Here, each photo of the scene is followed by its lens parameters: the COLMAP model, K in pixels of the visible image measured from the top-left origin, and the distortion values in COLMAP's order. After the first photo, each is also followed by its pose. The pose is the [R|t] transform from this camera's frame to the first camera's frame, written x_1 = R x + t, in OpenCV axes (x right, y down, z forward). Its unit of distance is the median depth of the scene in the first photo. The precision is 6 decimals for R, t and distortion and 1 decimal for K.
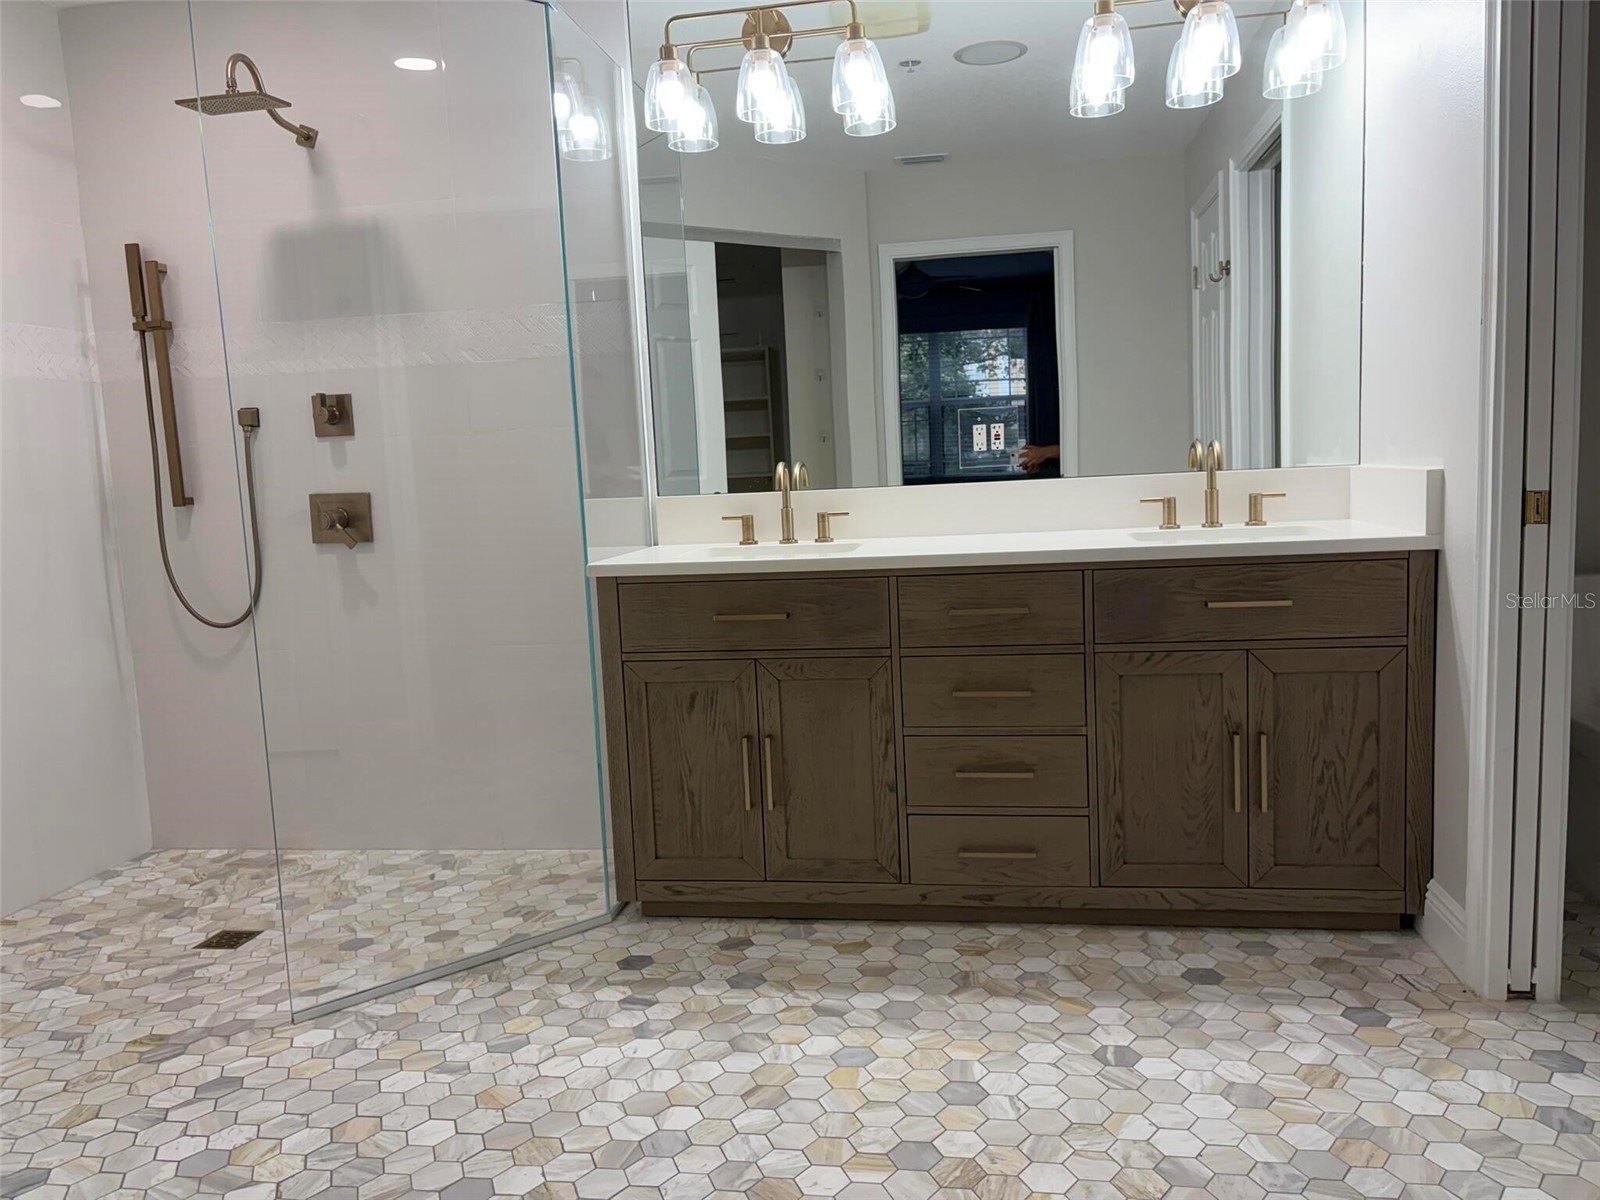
lens RADIAL K [[1211.4, 0, 801.0], [0, 1211.4, 606.3], [0, 0, 1]] dist [0.055339, -0.059679]
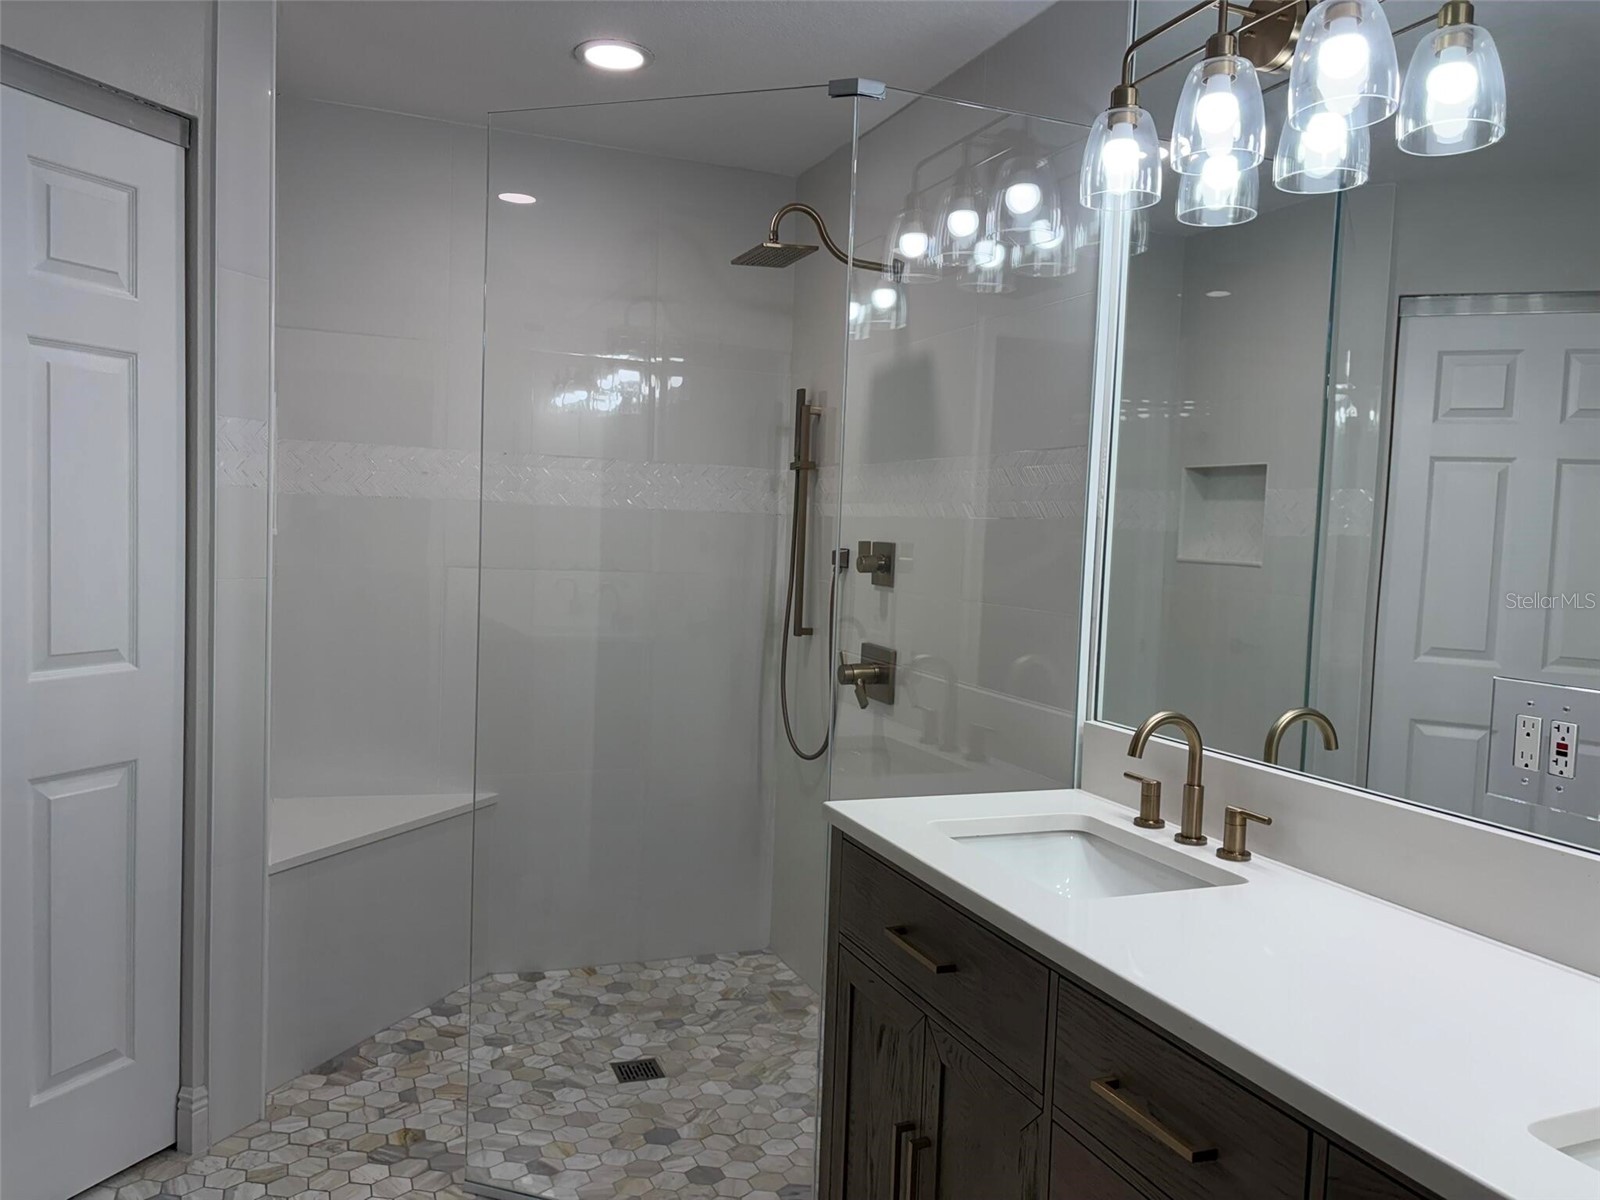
lens RADIAL K [[1213.0, 0, 800.1], [0, 1213.0, 616.1], [0, 0, 1]] dist [0.063321, -0.069280]
pose [[0.524483, 0.126705, -0.841940, 0.419931], [-0.165216, 0.985214, 0.045346, -0.171821], [0.835237, 0.115319, 0.537662, 0.525614]]
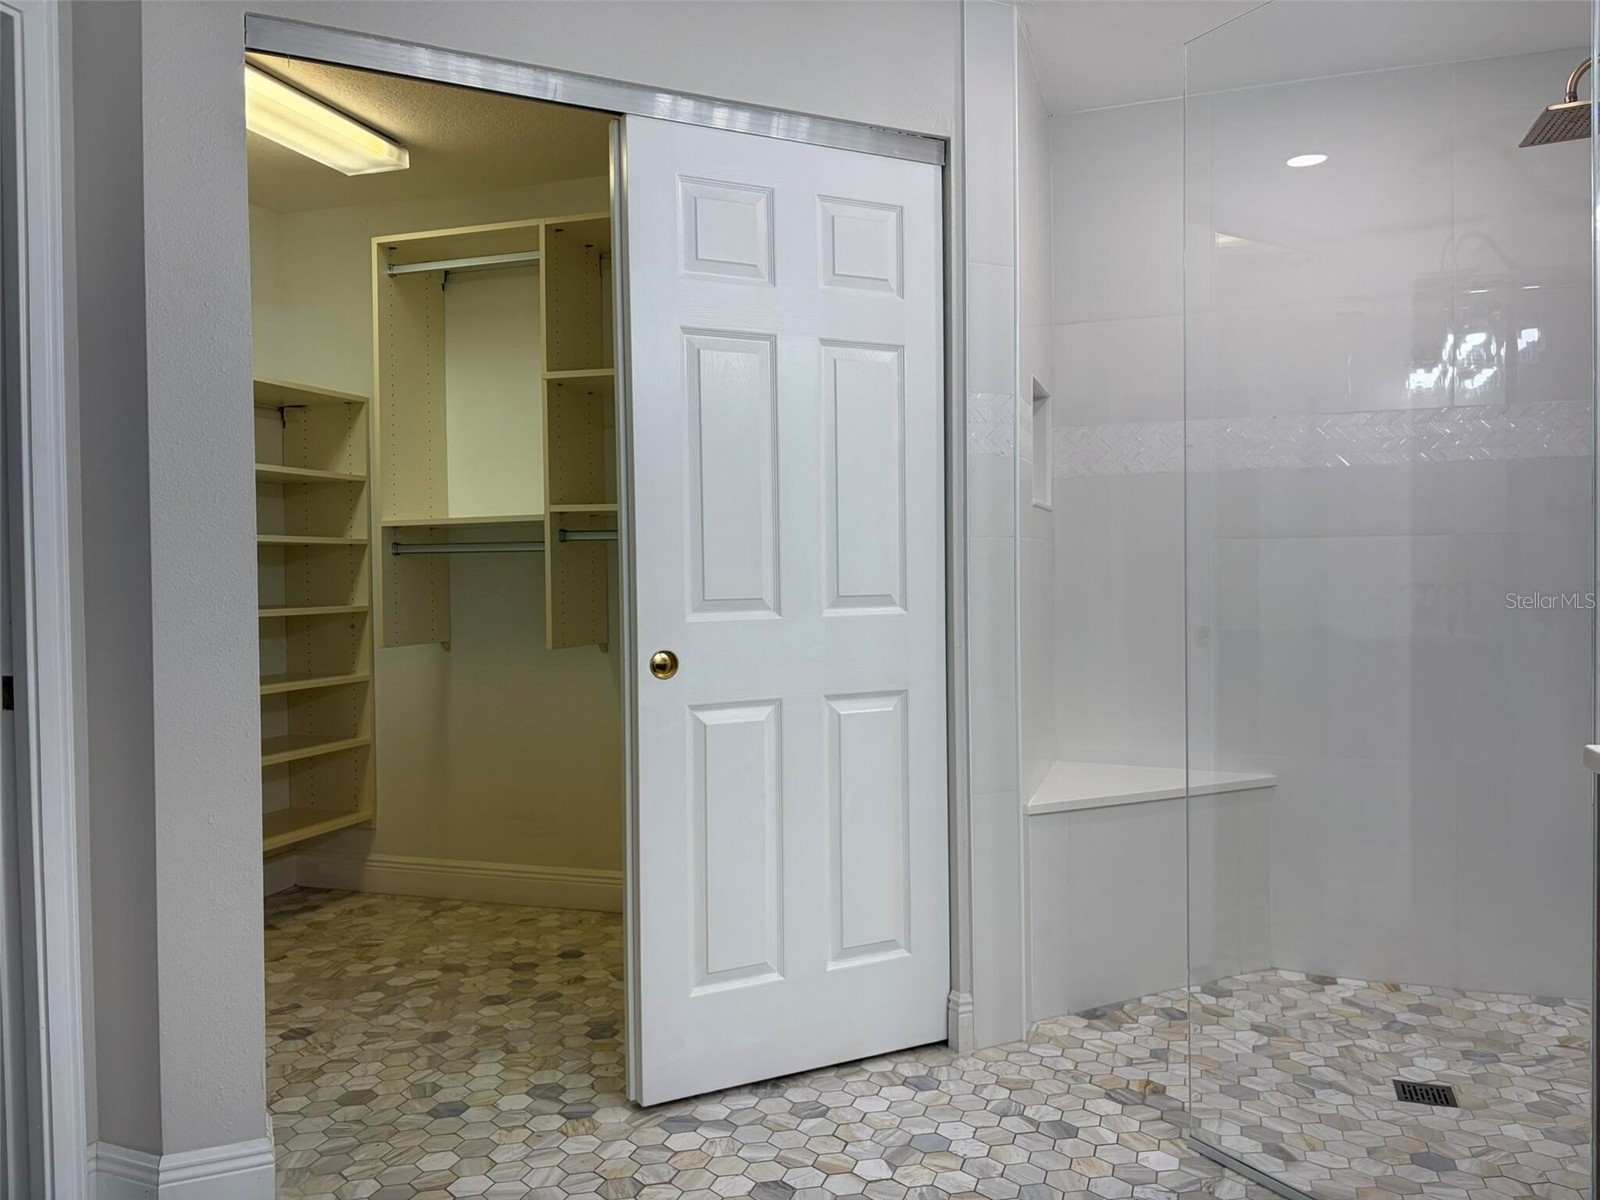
lens RADIAL K [[1211.4, 0, 801.0], [0, 1211.4, 606.3], [0, 0, 1]] dist [0.055339, -0.059679]
pose [[-0.155560, 0.074753, -0.984994, 0.452025], [-0.100777, 0.990729, 0.091104, -0.112040], [0.982672, 0.113437, -0.146584, 0.654140]]
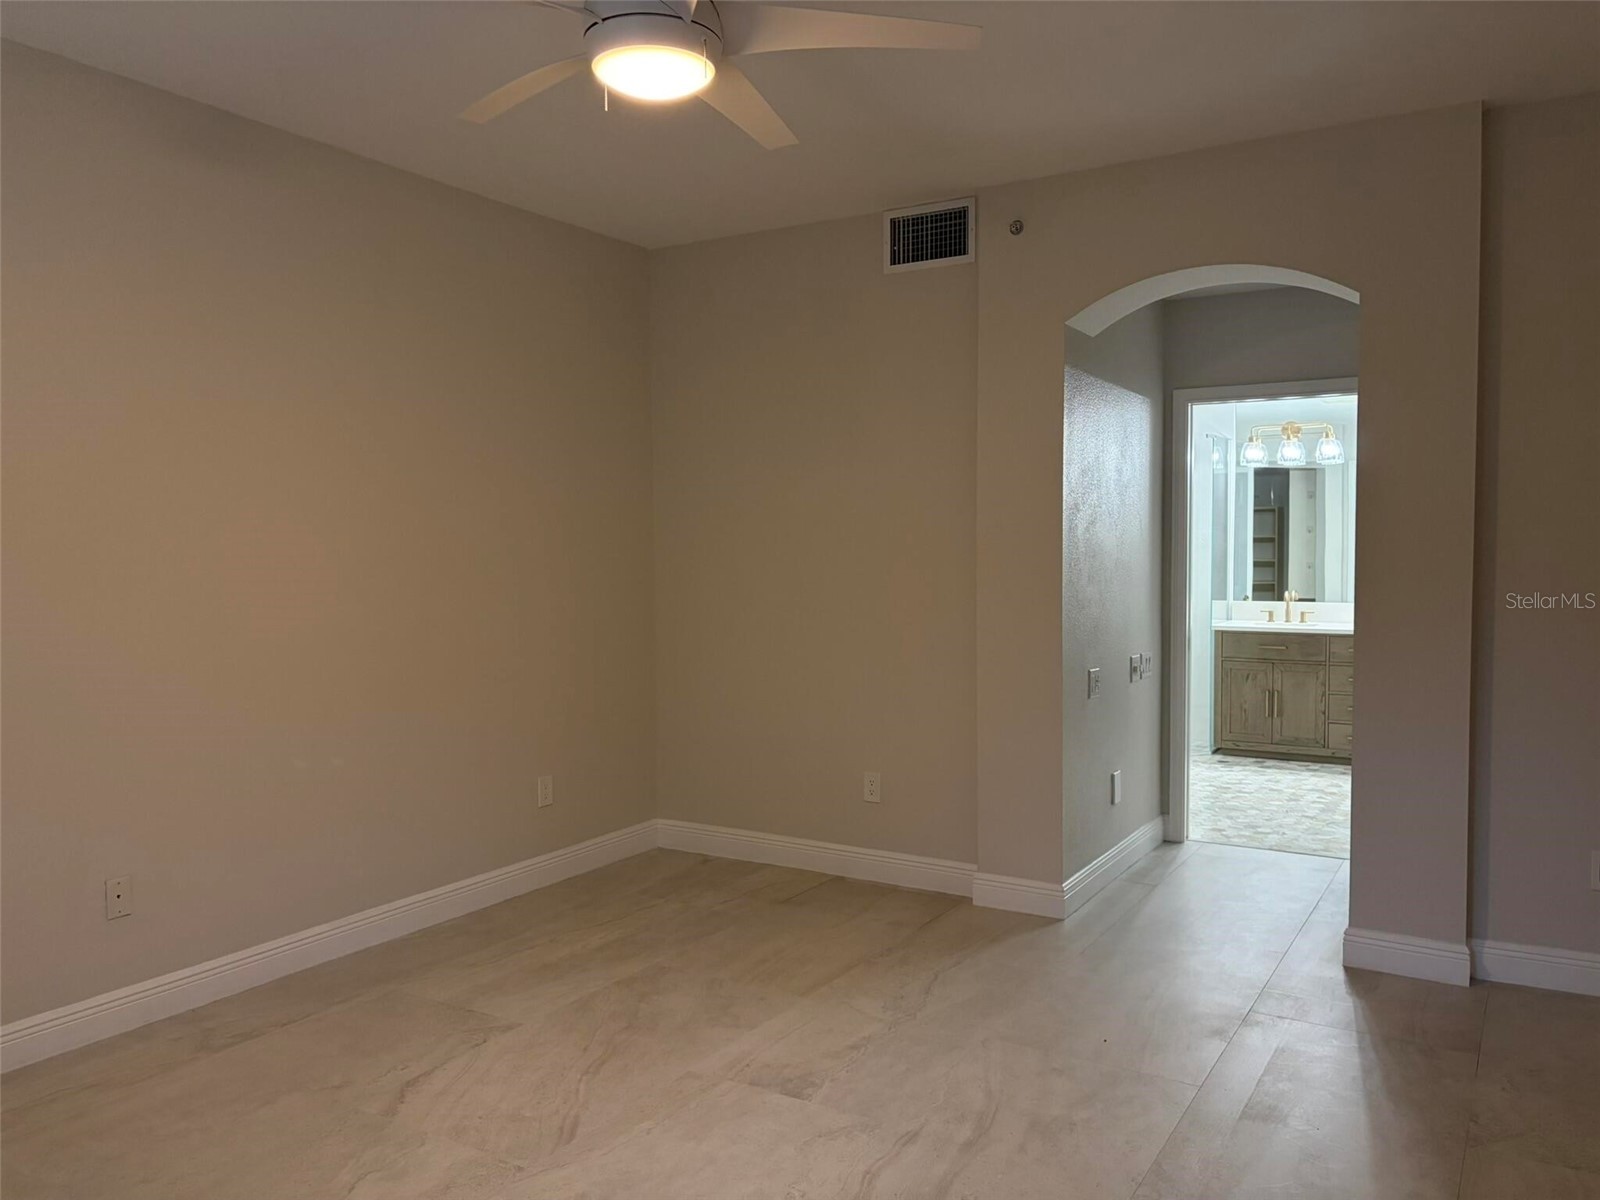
lens RADIAL K [[1218.0, 0, 800.0], [0, 1218.0, 600.0], [0, 0, 1]] dist [0.008097, 0.003093]
pose [[0.925866, 0.059635, -0.373117, -0.006890], [-0.083771, 0.995289, -0.048797, 0.122358], [0.368450, 0.076436, 0.926500, -1.927541]]
